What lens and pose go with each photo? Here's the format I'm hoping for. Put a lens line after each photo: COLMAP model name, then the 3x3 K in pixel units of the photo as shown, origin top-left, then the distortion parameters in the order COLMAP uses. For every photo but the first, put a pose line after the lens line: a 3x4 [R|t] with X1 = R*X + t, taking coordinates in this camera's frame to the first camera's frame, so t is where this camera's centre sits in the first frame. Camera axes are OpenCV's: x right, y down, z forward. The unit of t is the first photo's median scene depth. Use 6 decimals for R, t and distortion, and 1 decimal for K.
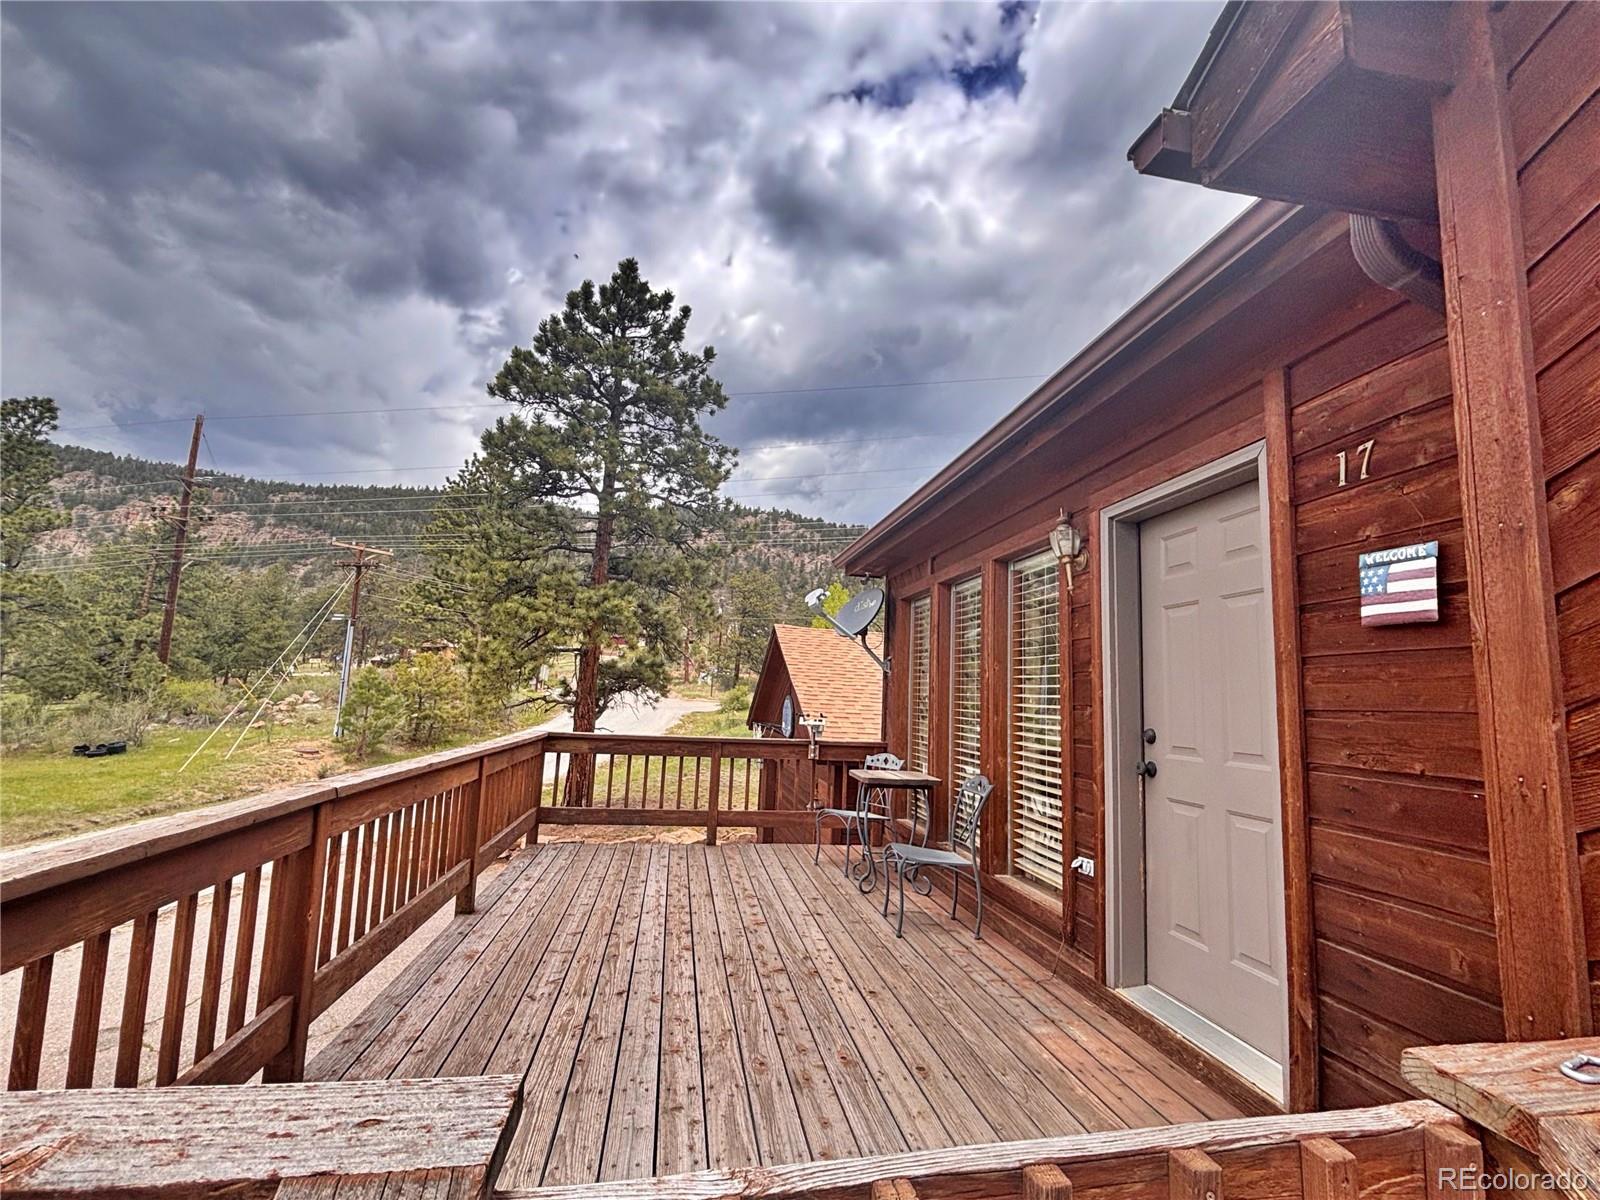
lens RADIAL K [[743.4, 0, 832.2], [0, 743.4, 602.6], [0, 0, 1]] dist [0.000250, 0.000018]
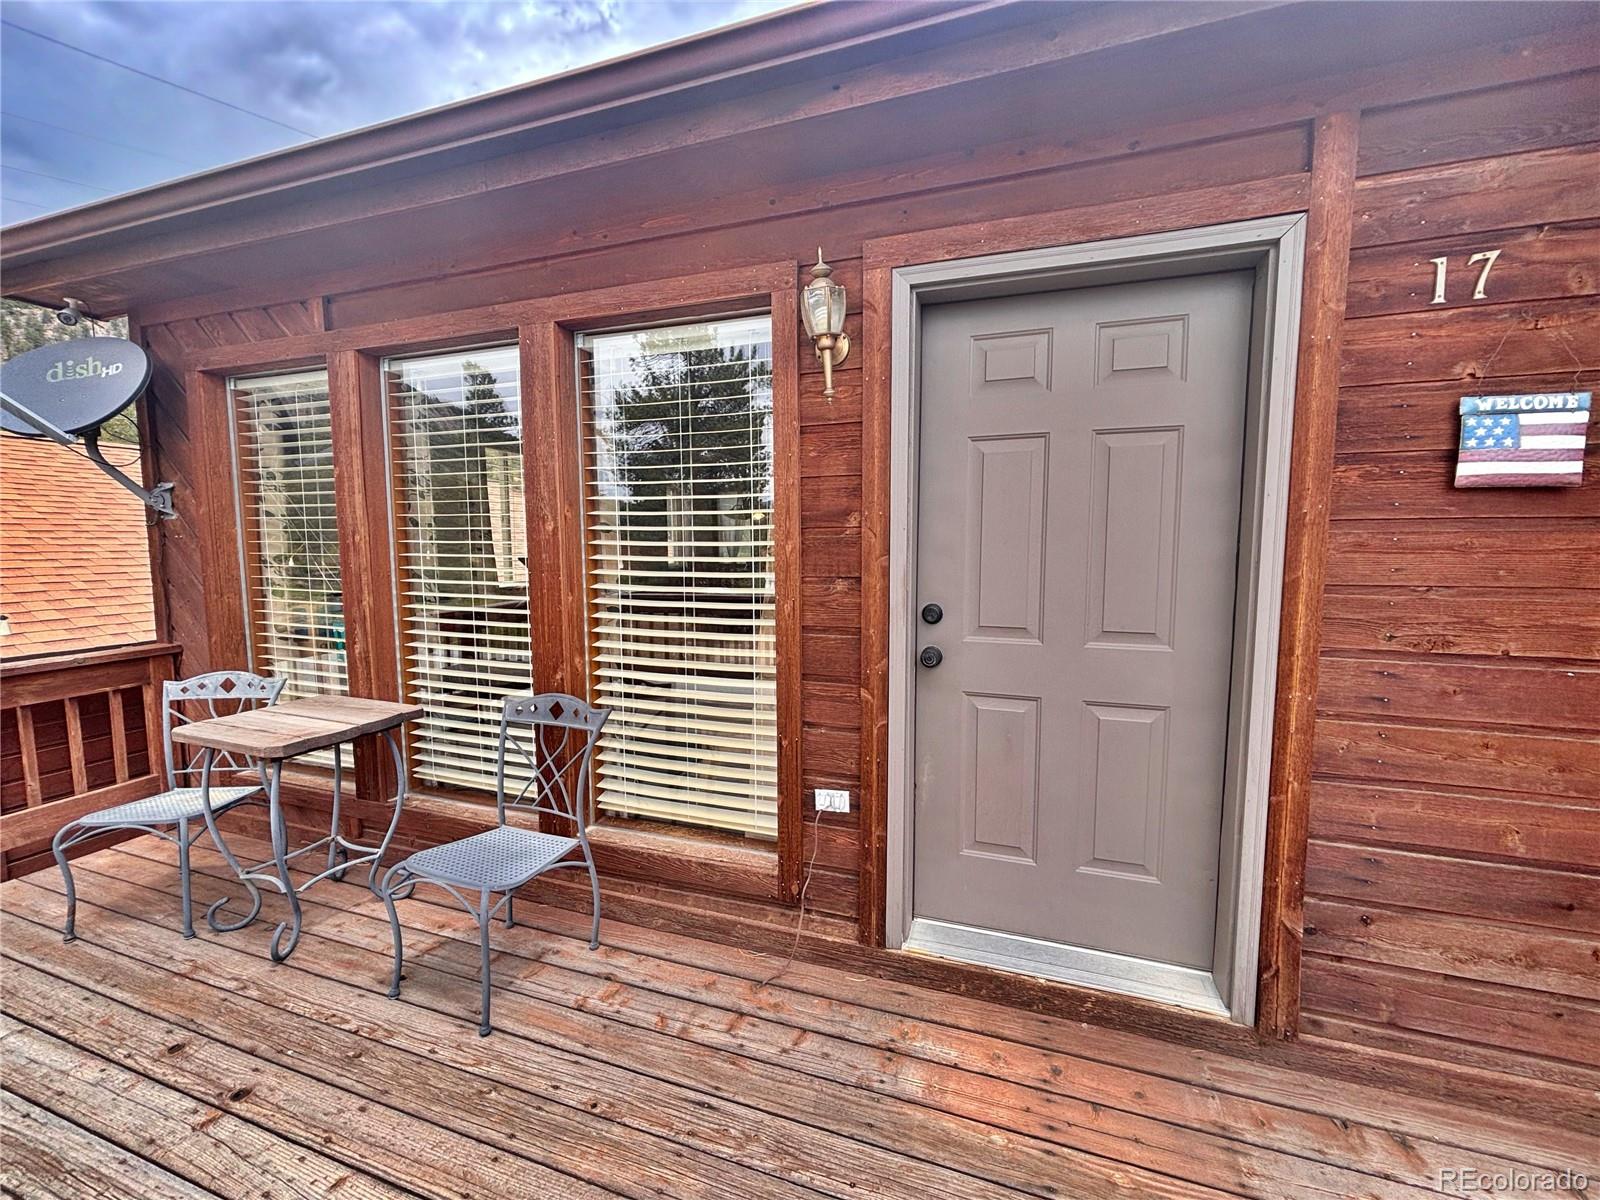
lens RADIAL K [[645.7, 0, 802.4], [0, 645.7, 594.7], [0, 0, 1]] dist [0.001025, 0.000519]
pose [[0.512100, -0.117455, 0.850857, -0.187014], [-0.089792, 0.977858, 0.189029, 0.051045], [-0.854220, -0.173201, 0.490214, 0.810957]]
